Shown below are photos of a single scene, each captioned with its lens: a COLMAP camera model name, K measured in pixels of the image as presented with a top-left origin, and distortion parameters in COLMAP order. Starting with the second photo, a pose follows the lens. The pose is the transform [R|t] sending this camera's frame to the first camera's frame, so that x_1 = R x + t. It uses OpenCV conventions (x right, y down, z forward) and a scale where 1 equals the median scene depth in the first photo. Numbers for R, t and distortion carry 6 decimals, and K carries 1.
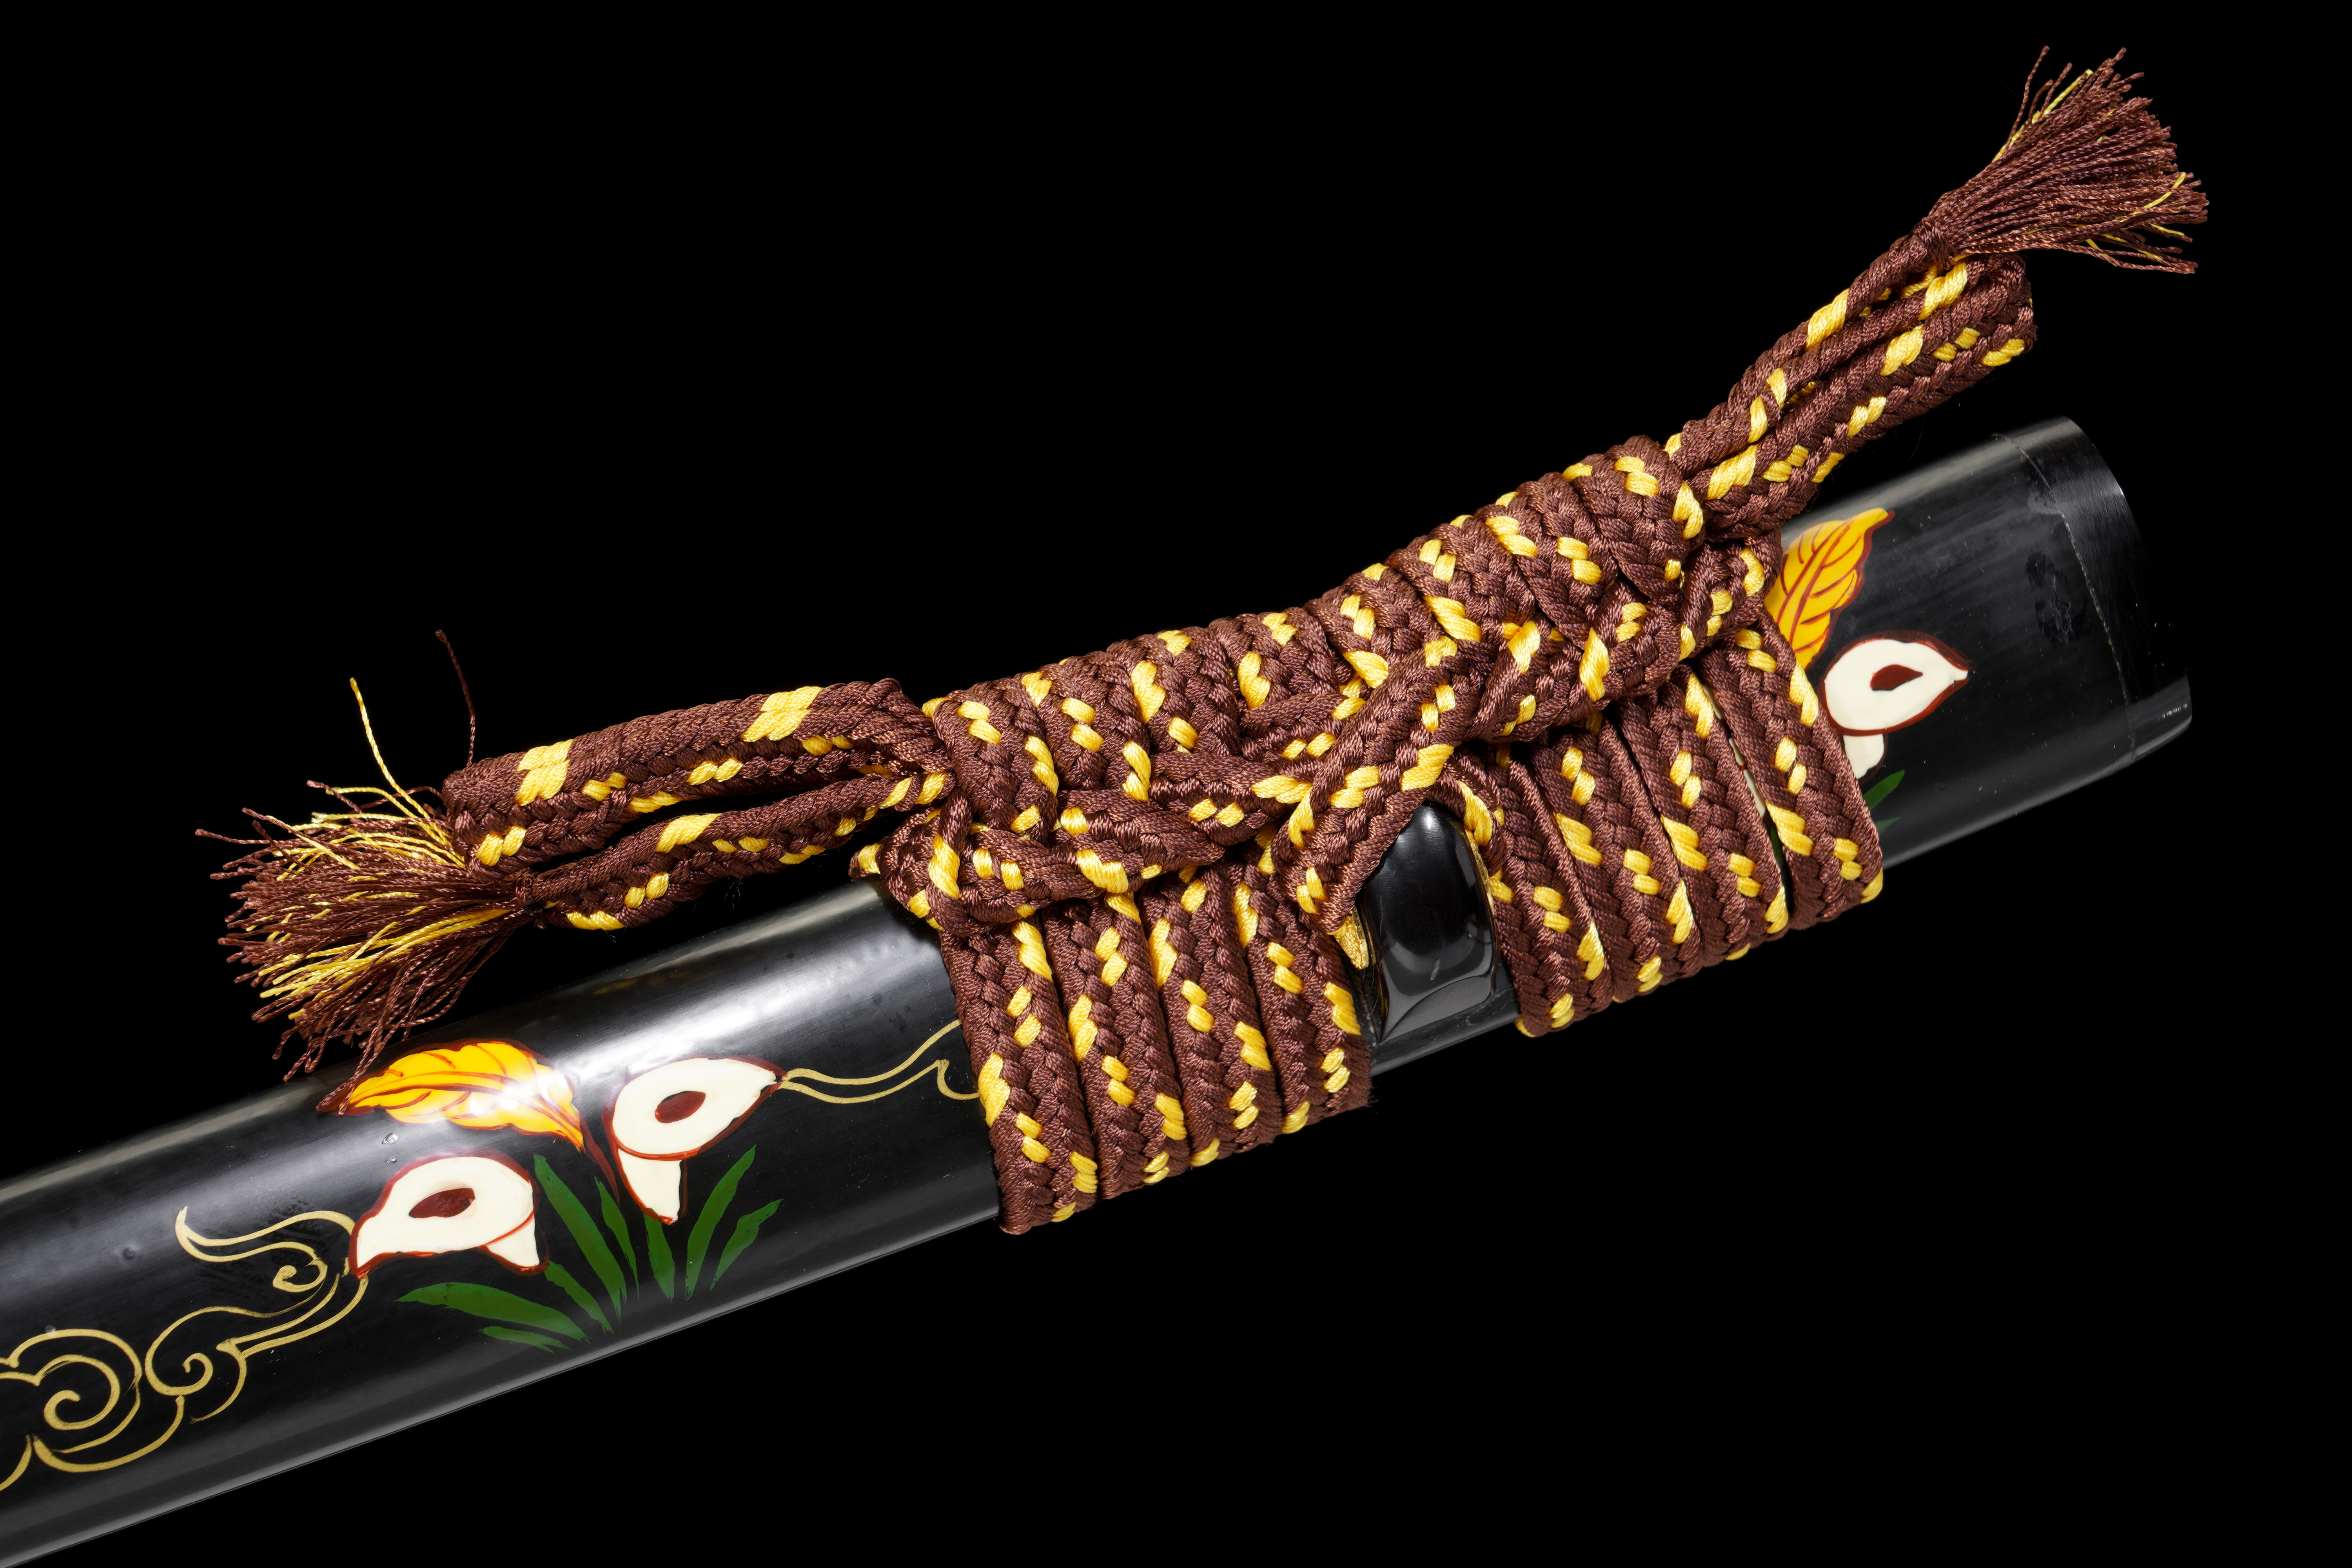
lens RADIAL K [[4824.7, 0, 1172.4], [0, 4824.7, 778.9], [0, 0, 1]] dist [-0.081539, 0.000000]
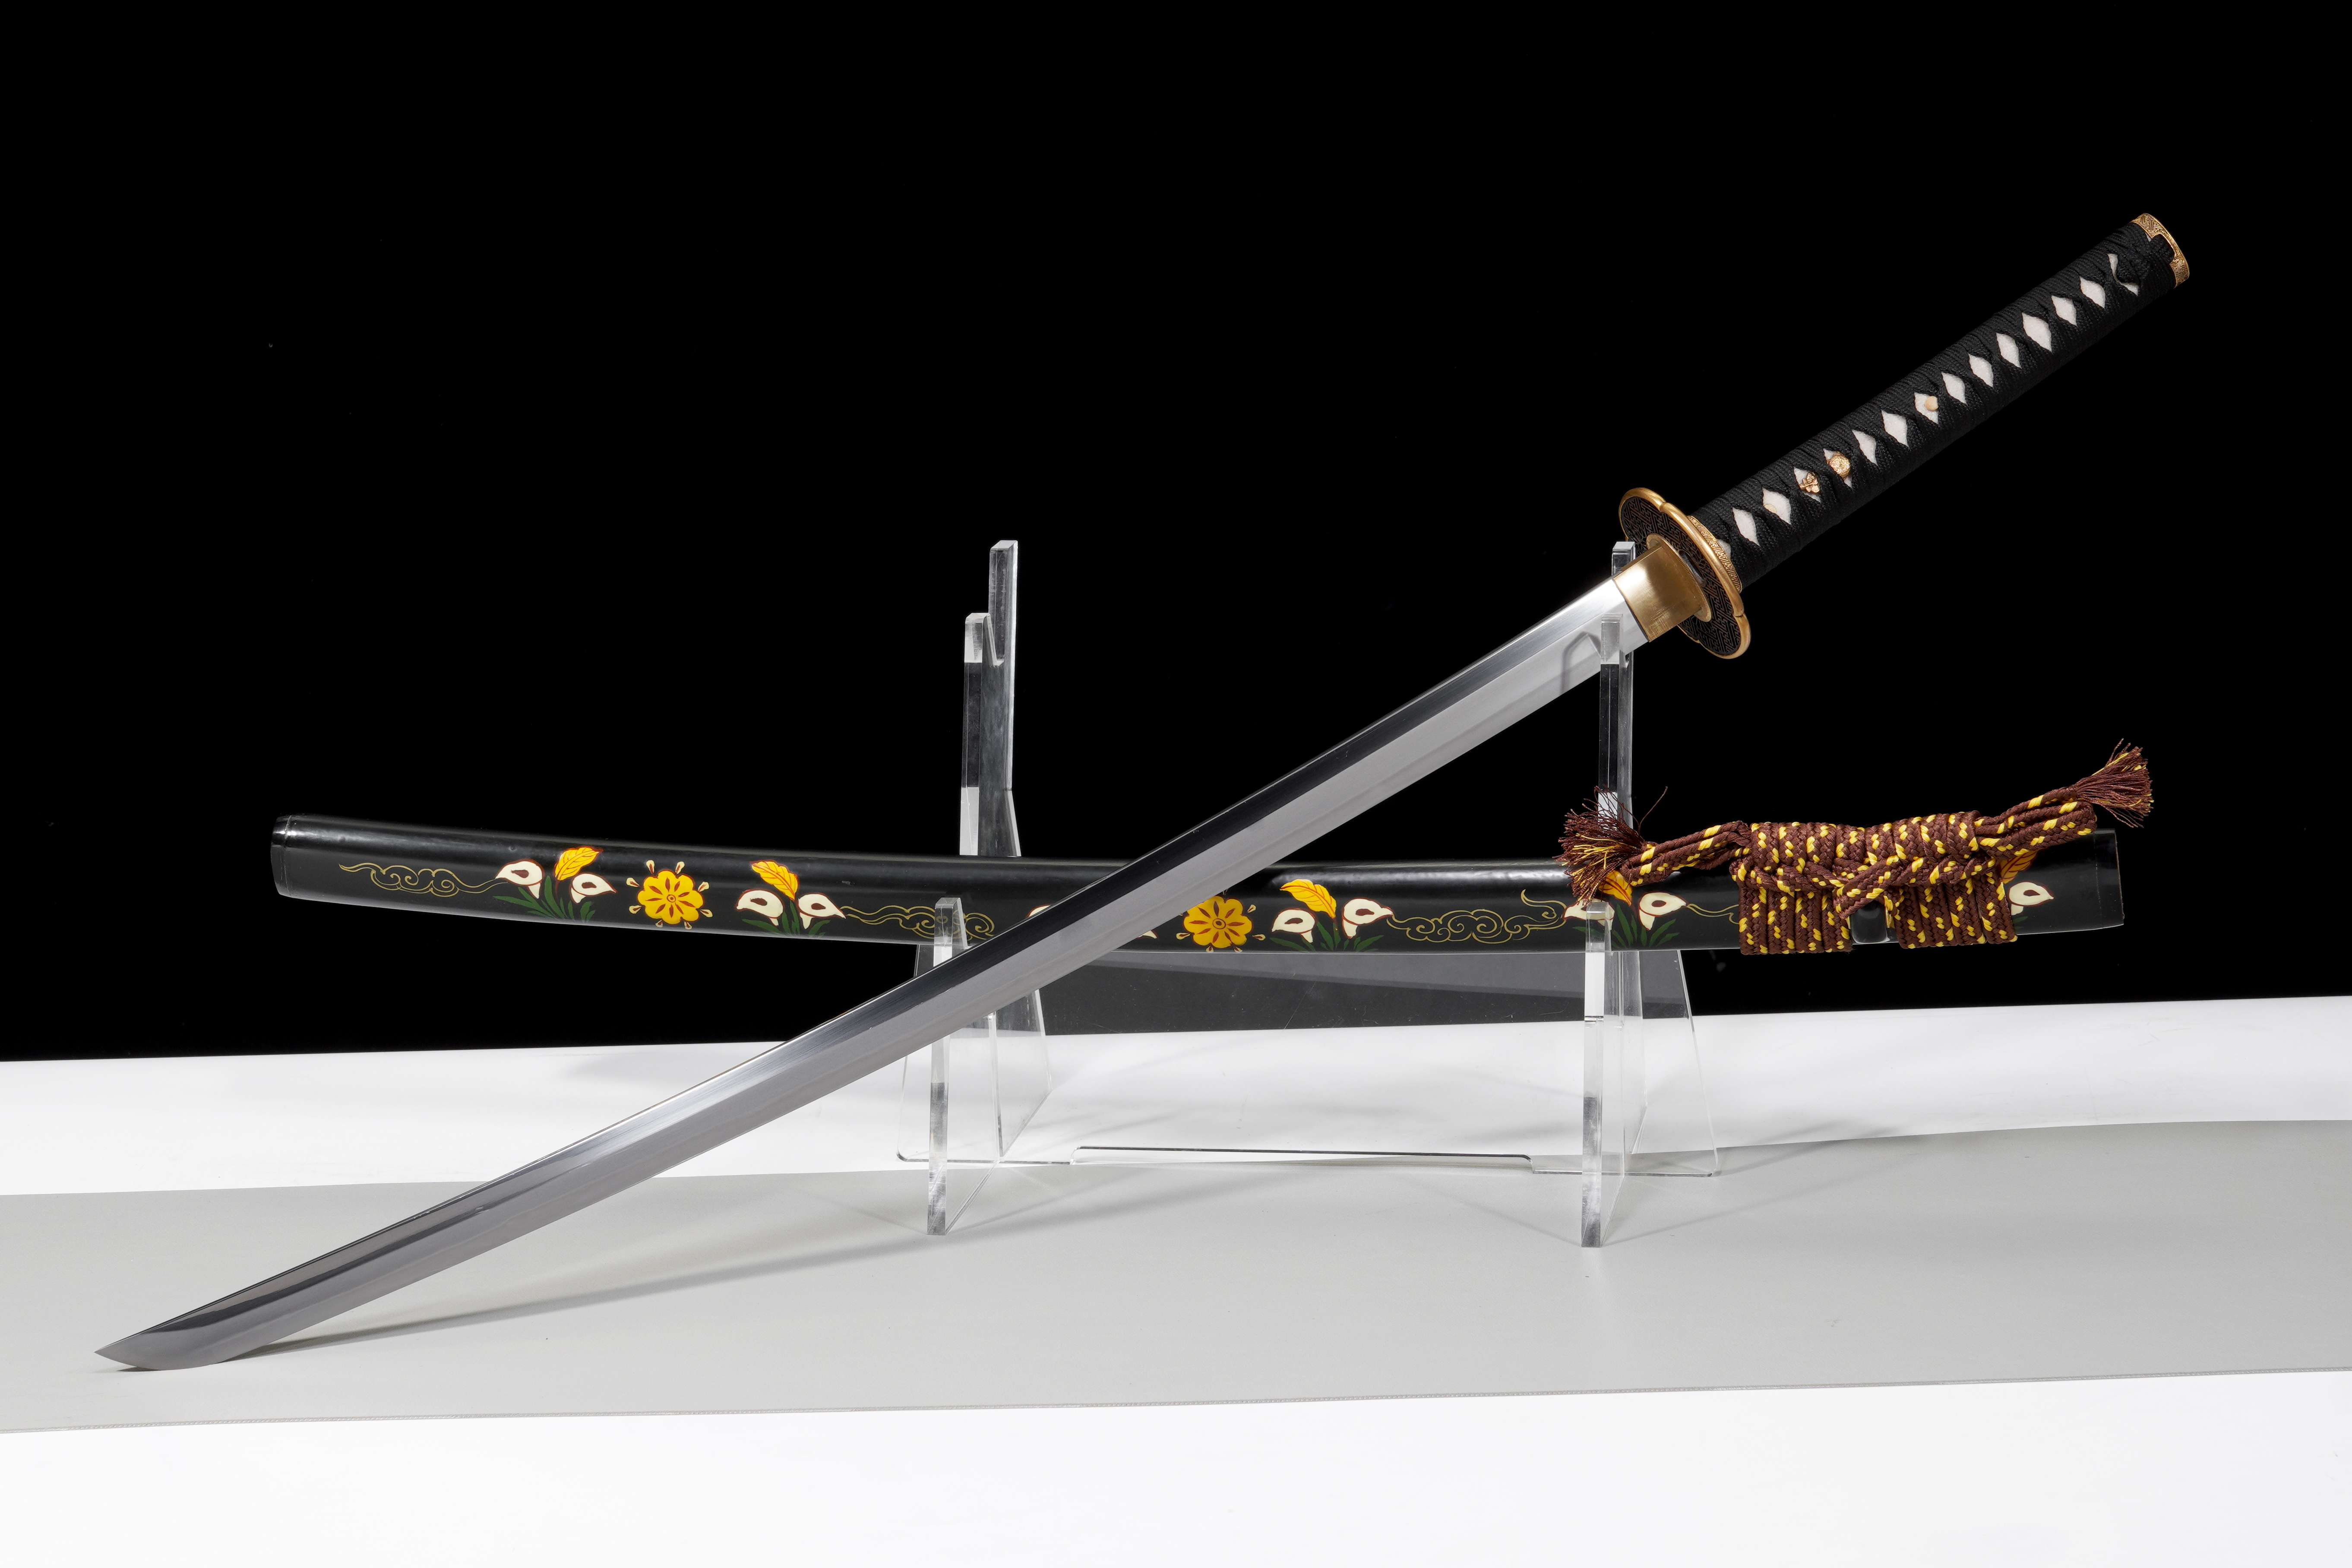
lens RADIAL K [[4861.7, 0, 1180.1], [0, 4861.7, 782.1], [0, 0, 1]] dist [0.014261, 0.000000]
pose [[0.906225, 0.337051, -0.255251, 0.477243], [-0.213942, 0.886291, 0.410752, -1.443910], [0.364671, -0.317625, 0.875288, -2.326921]]
